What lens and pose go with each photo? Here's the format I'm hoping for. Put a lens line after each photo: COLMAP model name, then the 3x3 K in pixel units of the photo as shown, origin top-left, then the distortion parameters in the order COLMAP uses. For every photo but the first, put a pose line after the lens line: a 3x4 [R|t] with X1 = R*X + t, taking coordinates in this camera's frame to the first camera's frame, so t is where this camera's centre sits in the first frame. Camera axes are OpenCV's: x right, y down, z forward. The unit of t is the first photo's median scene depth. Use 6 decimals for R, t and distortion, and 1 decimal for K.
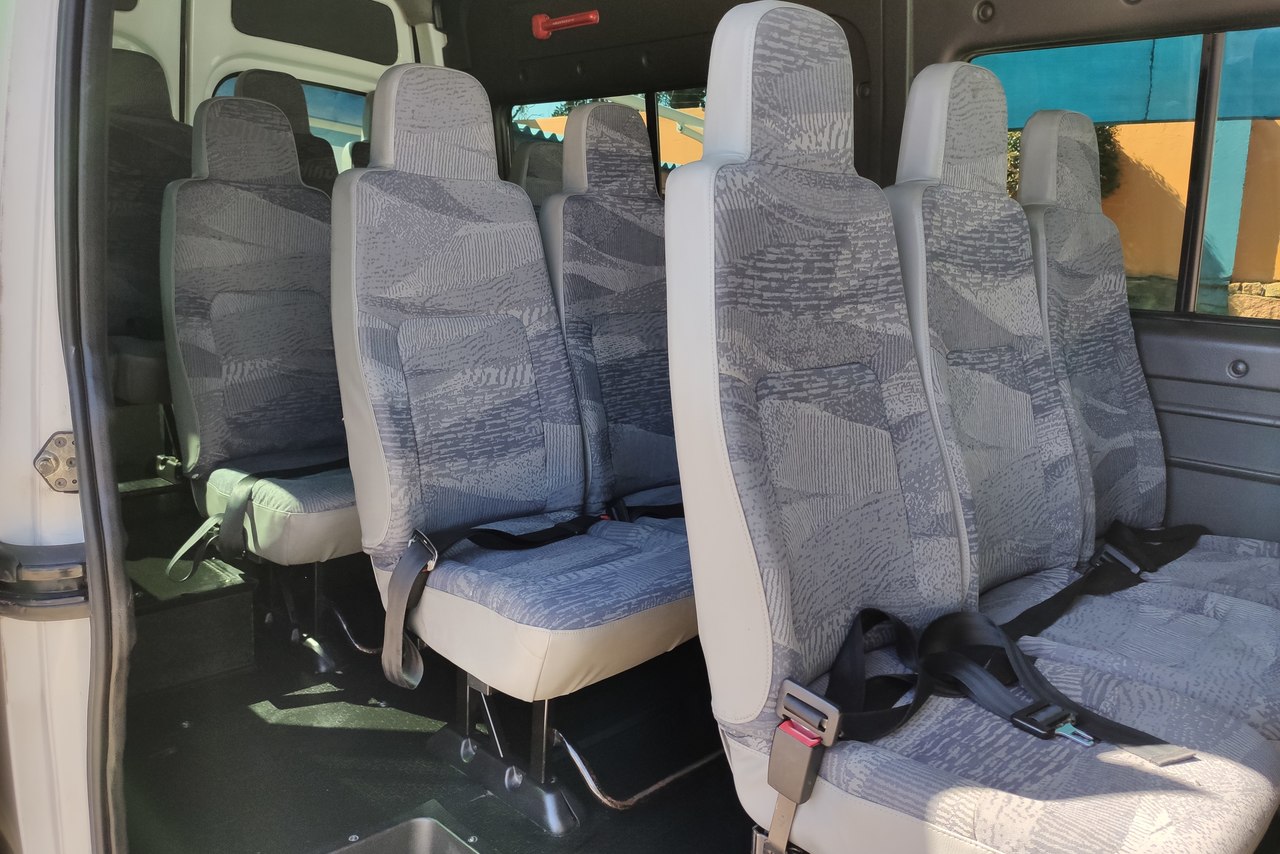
lens RADIAL K [[968.9, 0, 642.3], [0, 968.9, 434.7], [0, 0, 1]] dist [0.044095, -0.008413]
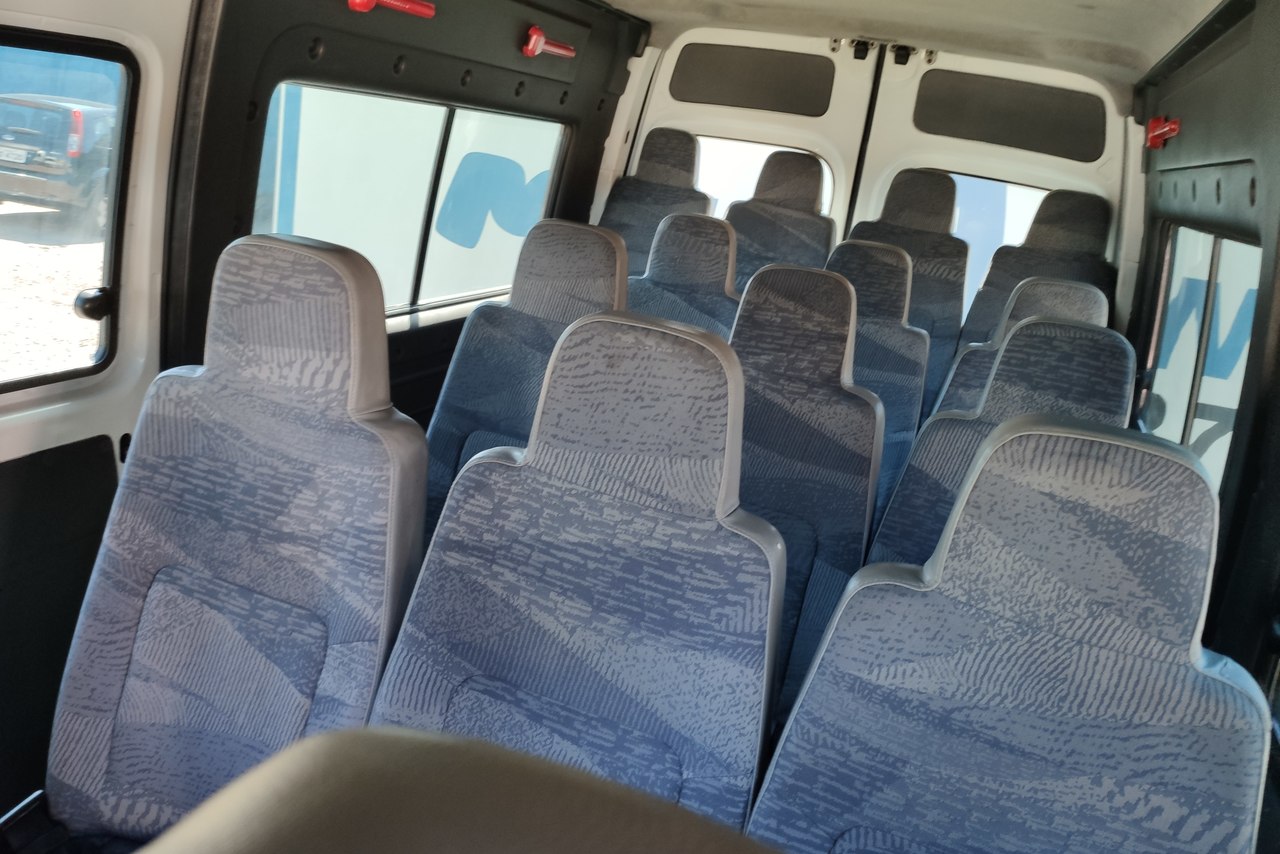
lens RADIAL K [[968.9, 0, 642.3], [0, 968.9, 434.7], [0, 0, 1]] dist [0.044095, -0.008413]
pose [[0.380115, 0.294648, -0.876753, 0.969371], [-0.305897, 0.934610, 0.181470, -0.433984], [0.872892, 0.199217, 0.445391, 0.729073]]
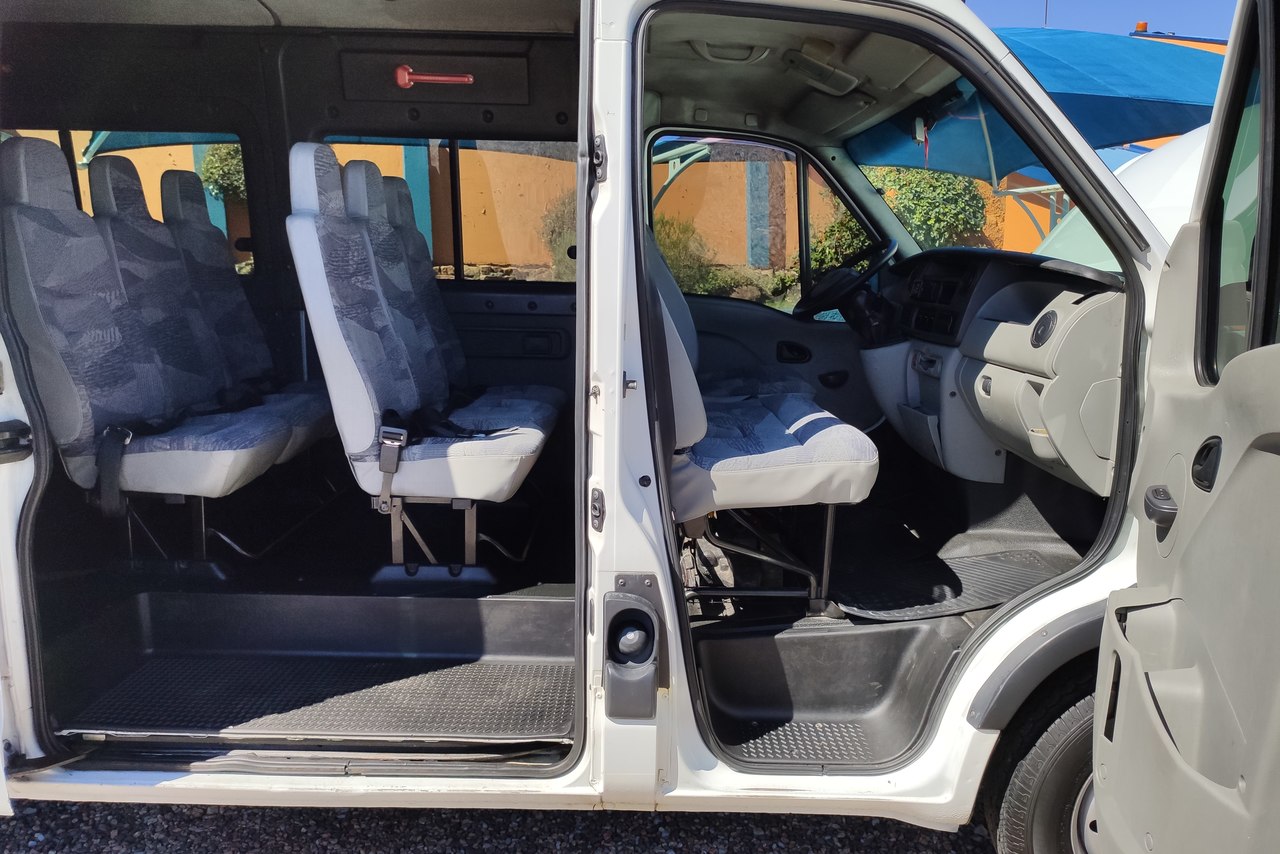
lens RADIAL K [[968.9, 0, 642.3], [0, 968.9, 434.7], [0, 0, 1]] dist [0.044095, -0.008413]
pose [[0.724709, -0.153386, 0.671766, -0.733907], [0.146224, 0.986939, 0.067602, 0.143231], [-0.673361, 0.049237, 0.737672, -0.903784]]
